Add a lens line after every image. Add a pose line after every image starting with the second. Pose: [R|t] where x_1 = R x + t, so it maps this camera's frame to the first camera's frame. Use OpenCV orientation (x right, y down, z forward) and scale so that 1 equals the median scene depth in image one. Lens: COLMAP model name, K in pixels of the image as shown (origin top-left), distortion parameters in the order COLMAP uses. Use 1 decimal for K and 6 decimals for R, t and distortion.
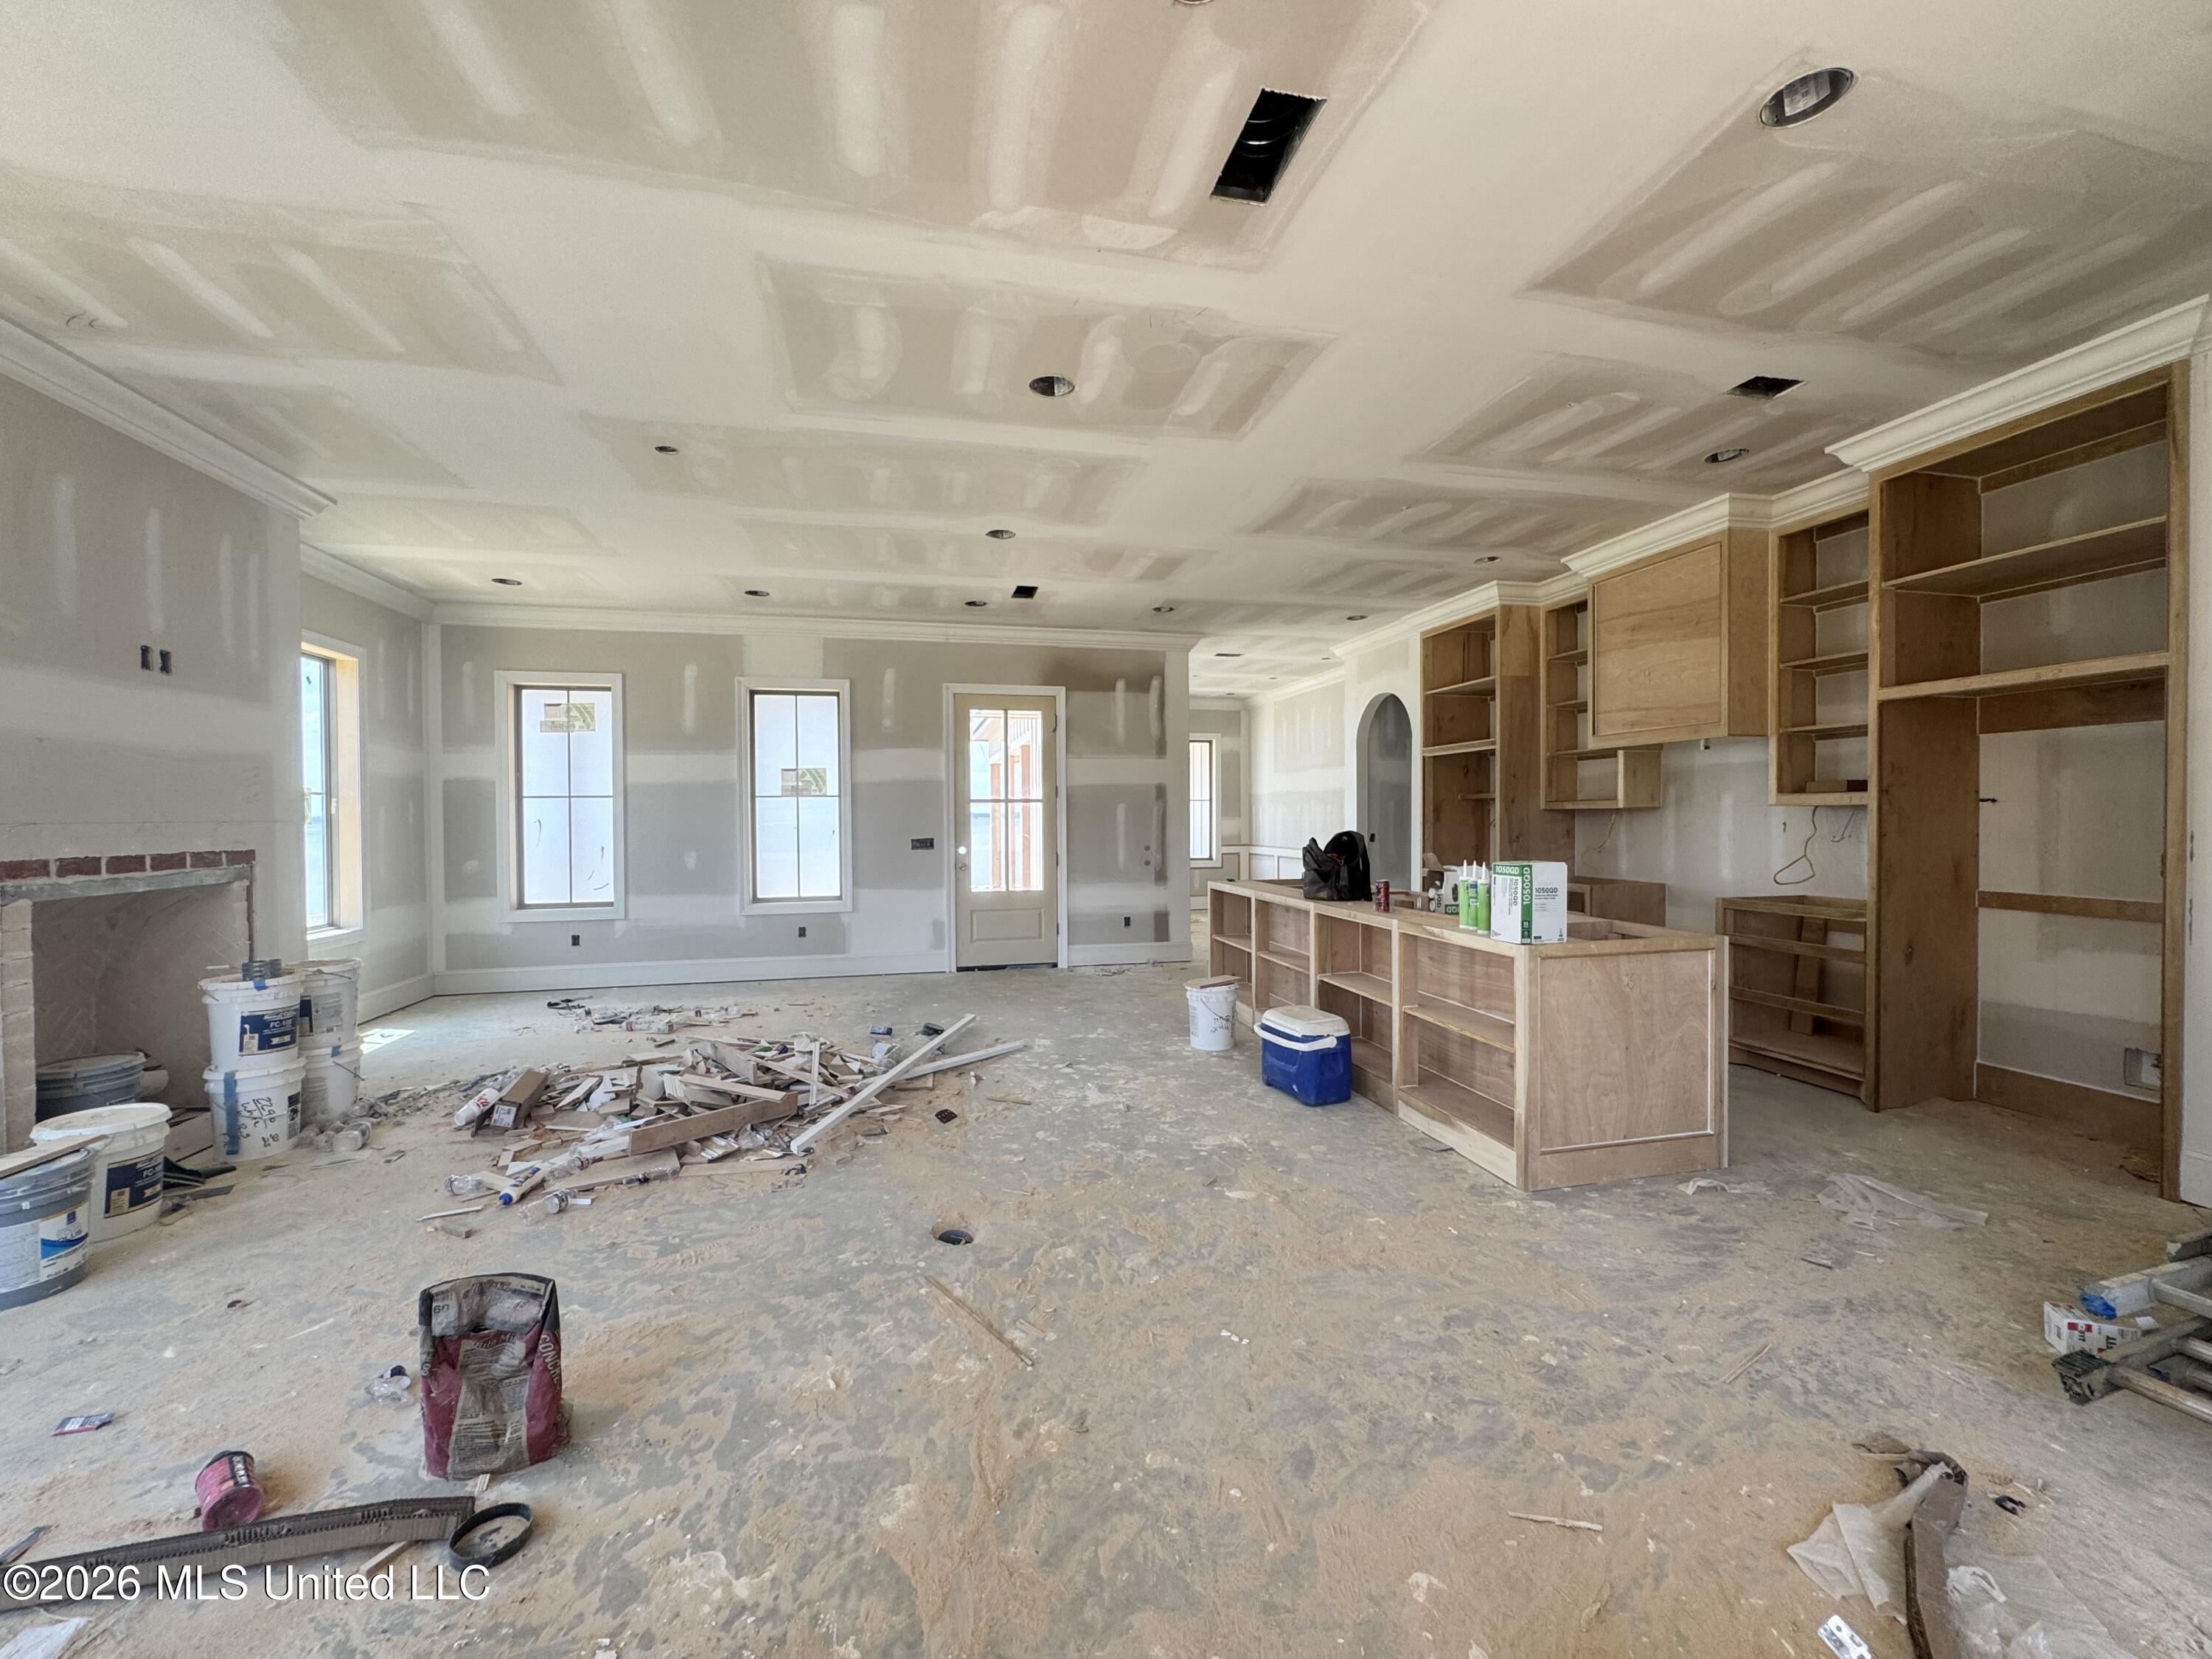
lens RADIAL K [[886.9, 0, 1106.0], [0, 886.9, 829.5], [0, 0, 1]] dist [-0.002095, -0.000227]
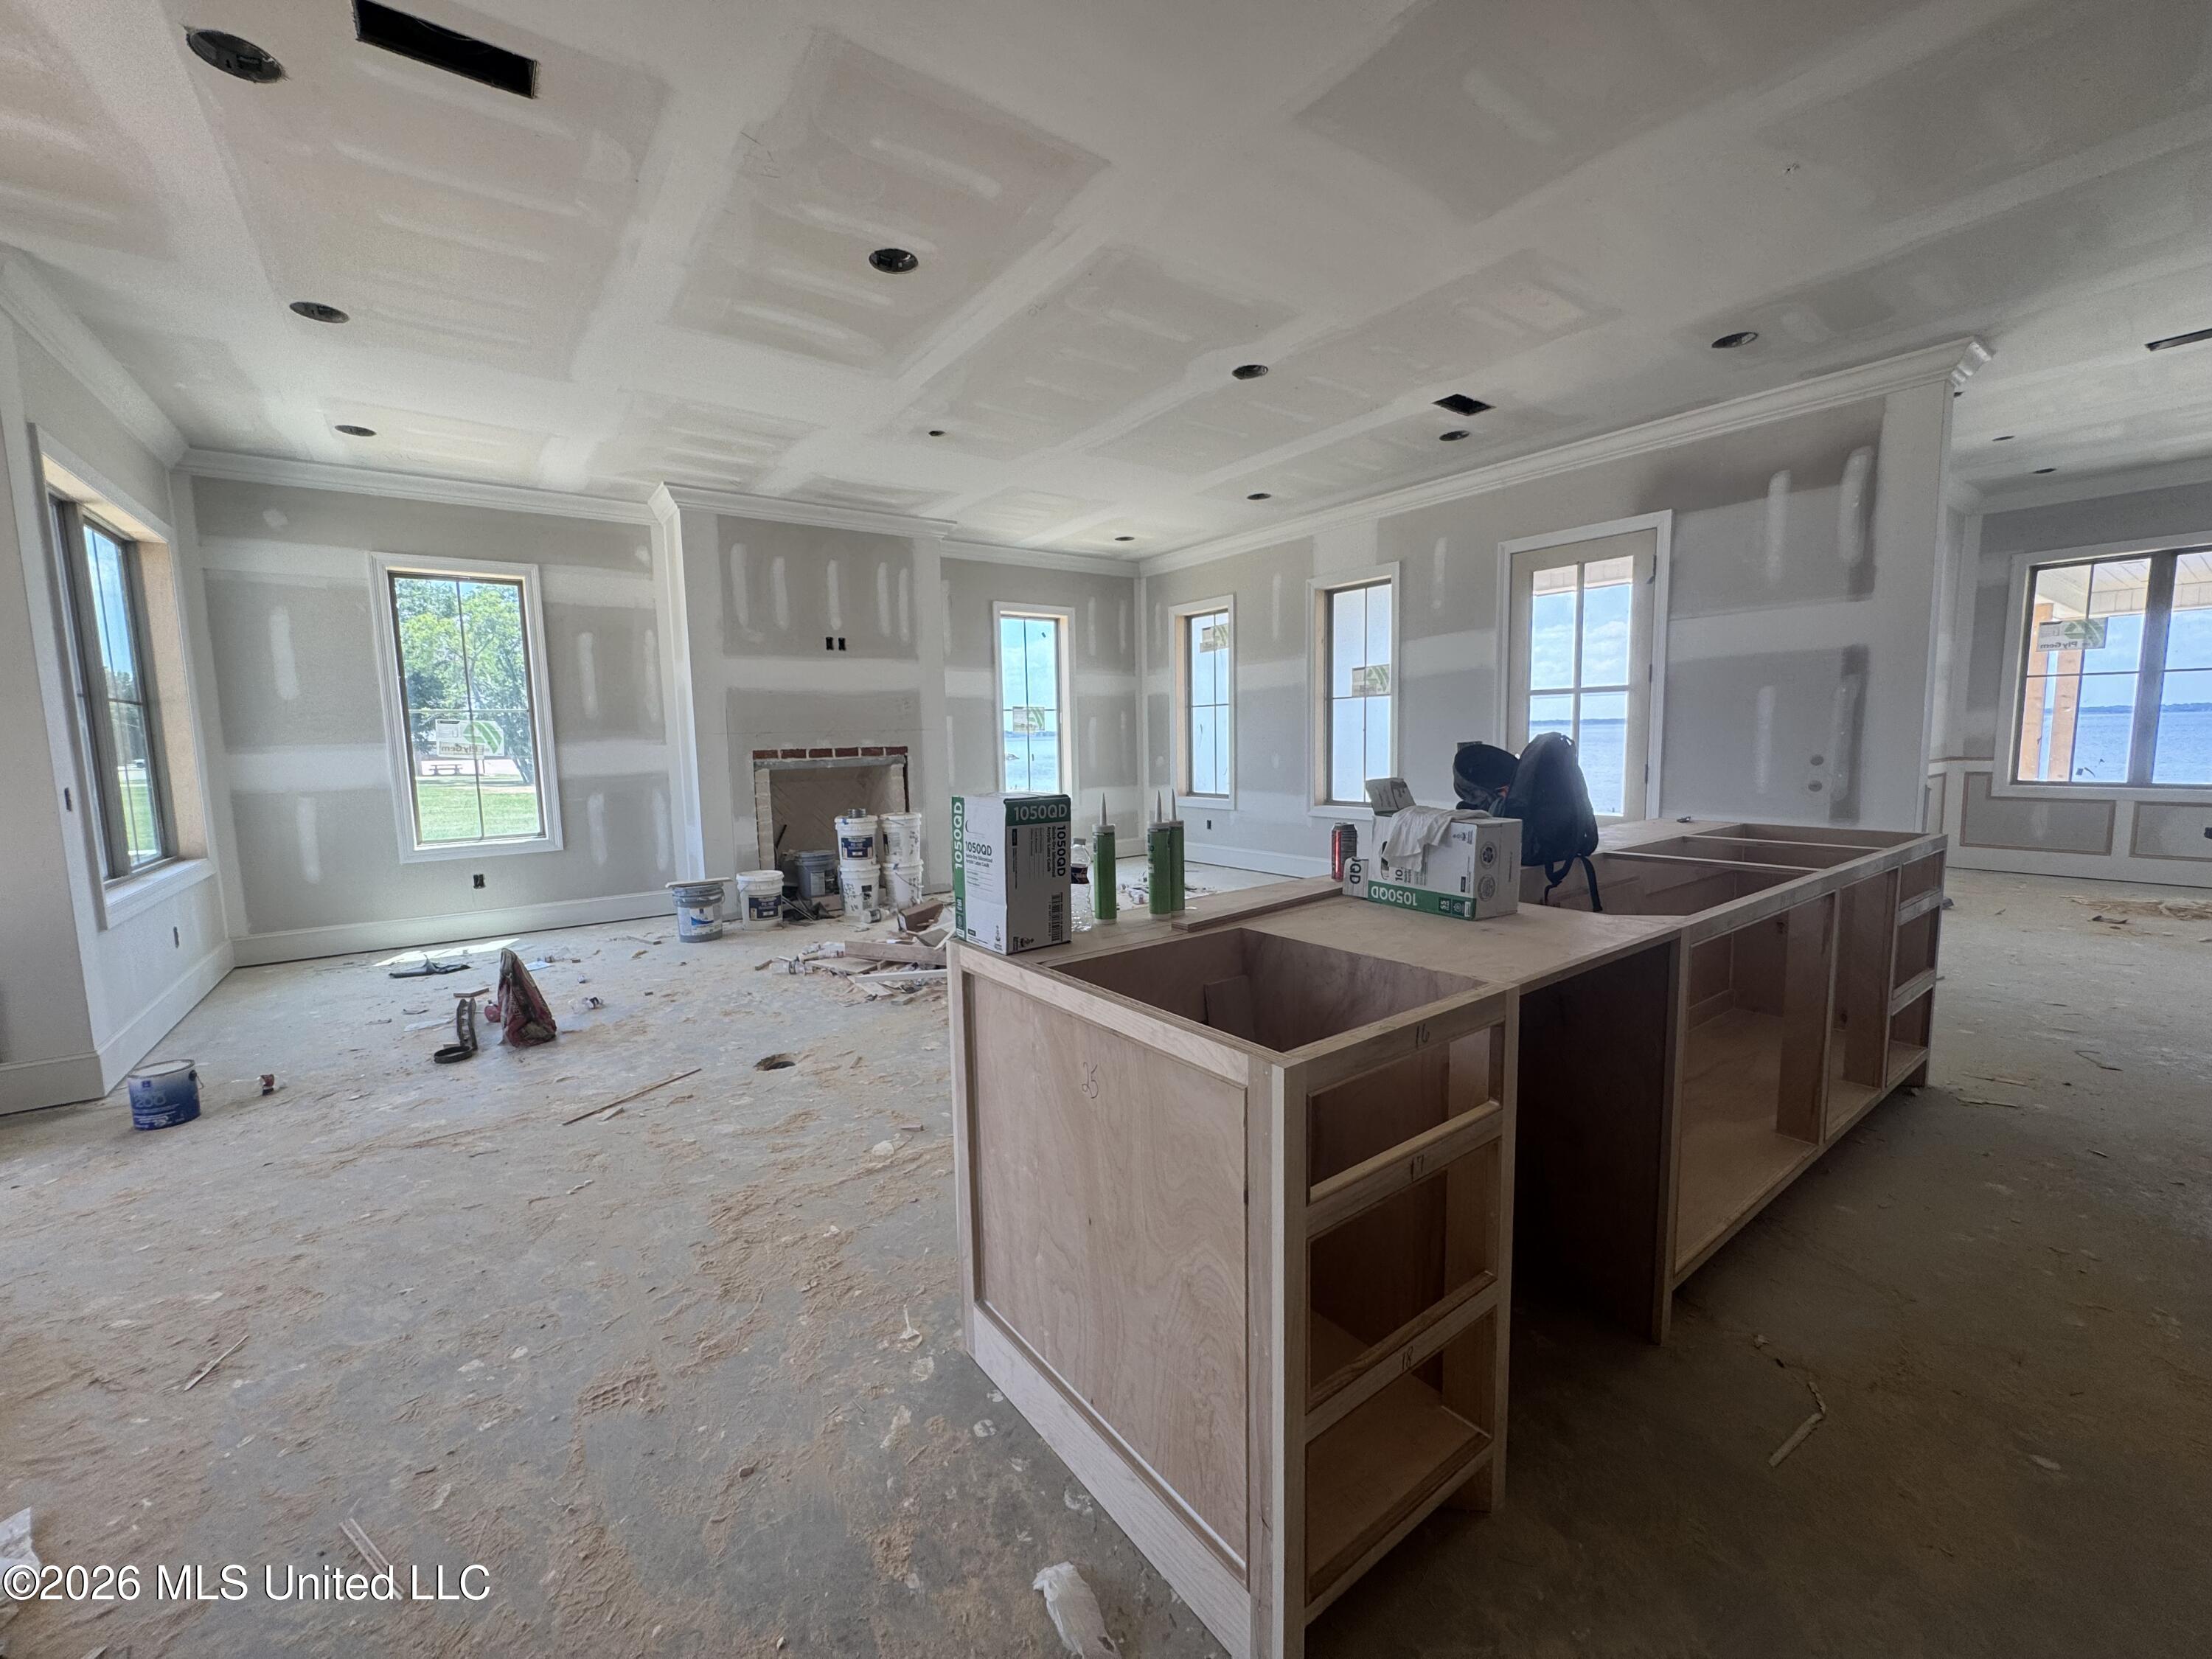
lens RADIAL K [[886.9, 0, 1106.0], [0, 886.9, 829.5], [0, 0, 1]] dist [-0.002095, -0.000227]
pose [[0.393557, 0.096075, -0.914266, 0.550234], [0.006604, 0.994203, 0.107318, 0.000765], [0.919277, -0.048274, 0.390641, 0.471400]]
